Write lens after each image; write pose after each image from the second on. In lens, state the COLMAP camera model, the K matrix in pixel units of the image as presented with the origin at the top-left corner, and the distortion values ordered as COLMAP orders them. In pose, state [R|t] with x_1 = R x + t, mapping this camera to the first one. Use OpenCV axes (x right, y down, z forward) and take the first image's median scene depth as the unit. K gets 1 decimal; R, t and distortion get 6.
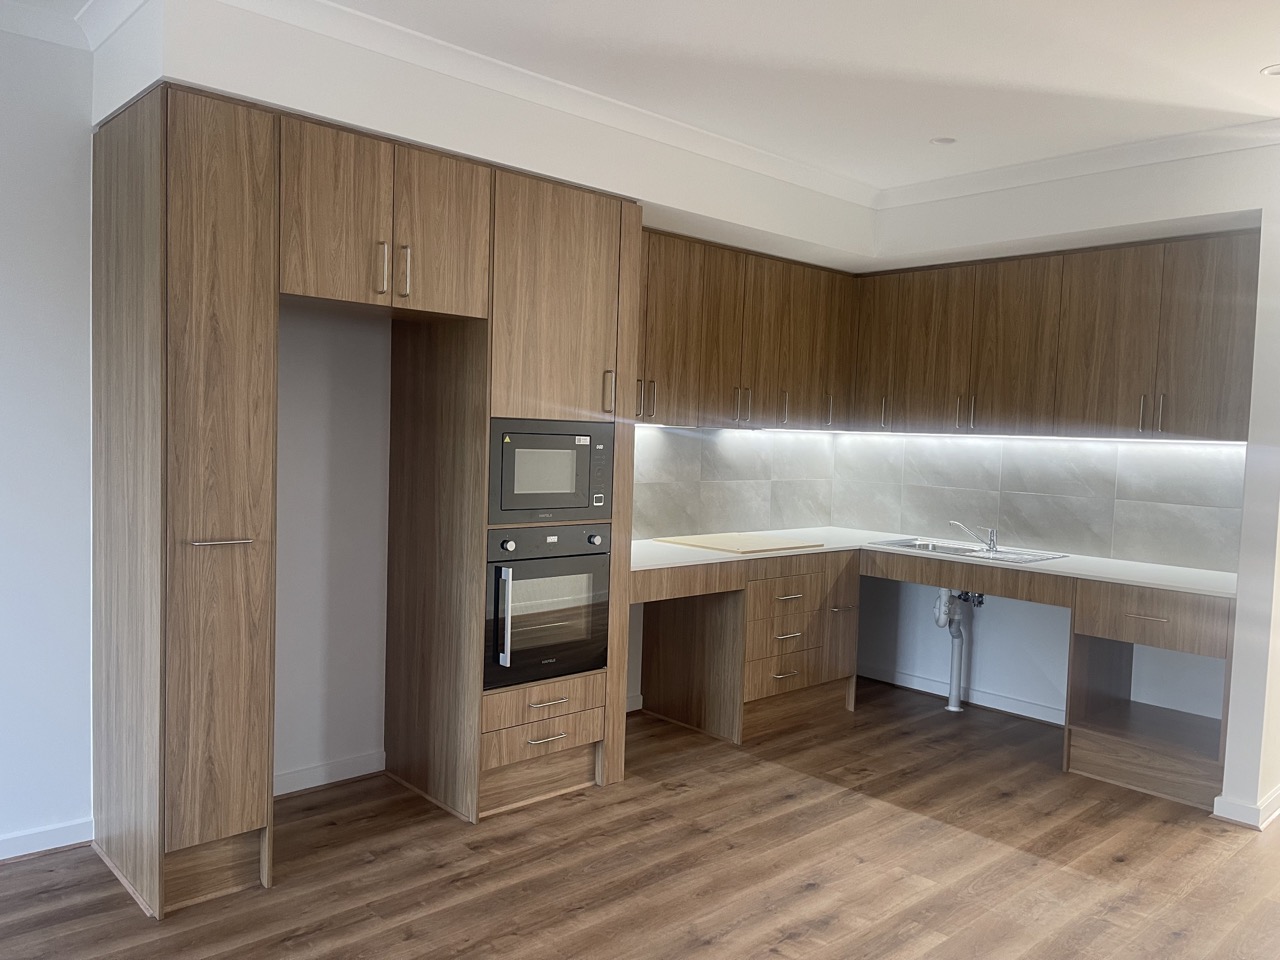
lens RADIAL K [[973.7, 0, 640.0], [0, 973.7, 480.0], [0, 0, 1]] dist [0.067712, -0.066714]
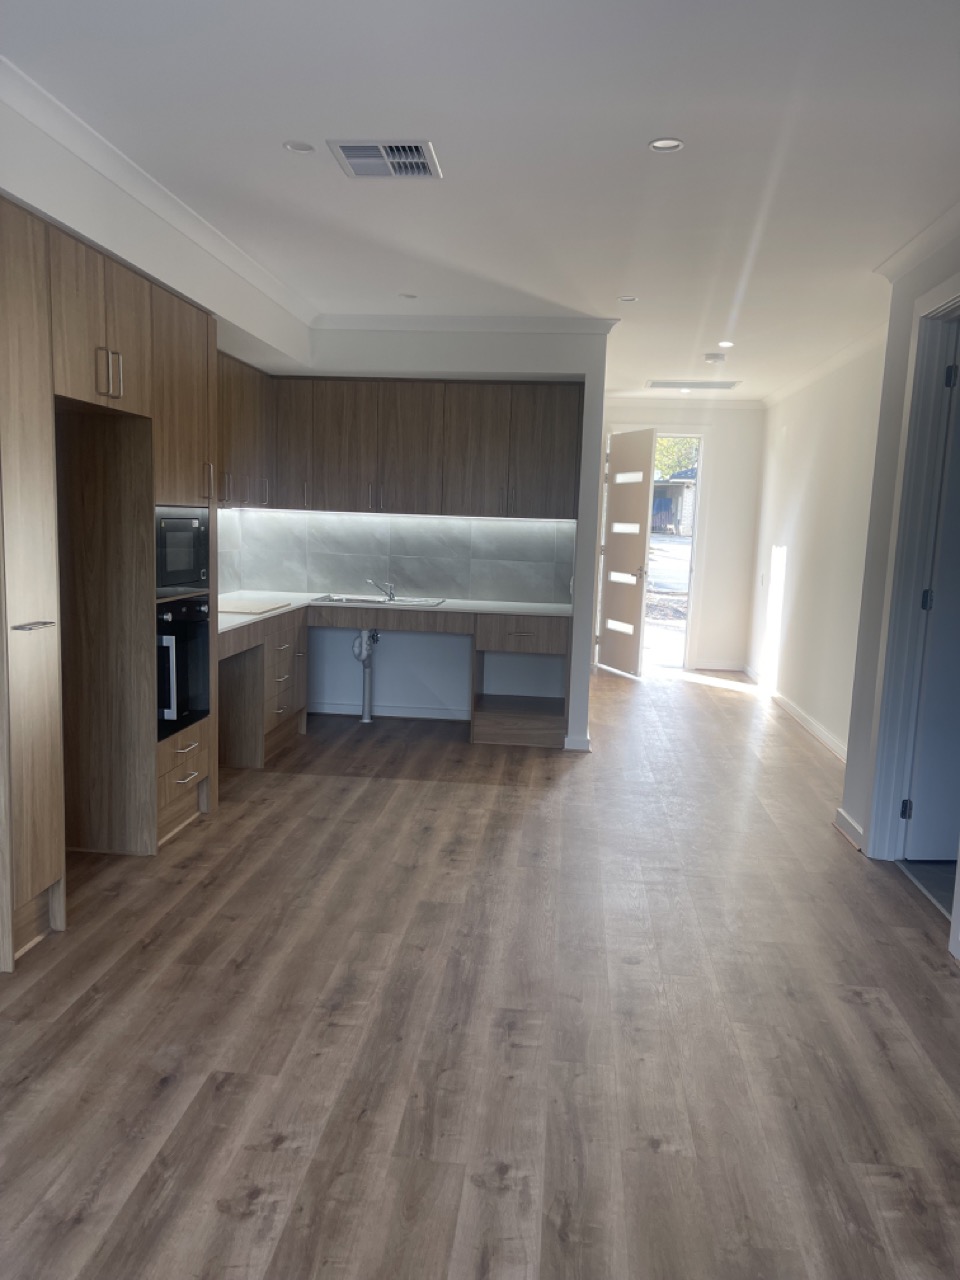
lens RADIAL K [[973.7, 0, 480.0], [0, 973.7, 640.0], [0, 0, 1]] dist [0.067712, -0.066714]
pose [[0.745293, -0.089706, 0.660675, -0.569836], [0.023730, 0.993849, 0.108174, -0.019869], [-0.666315, -0.064943, 0.742837, -0.099097]]
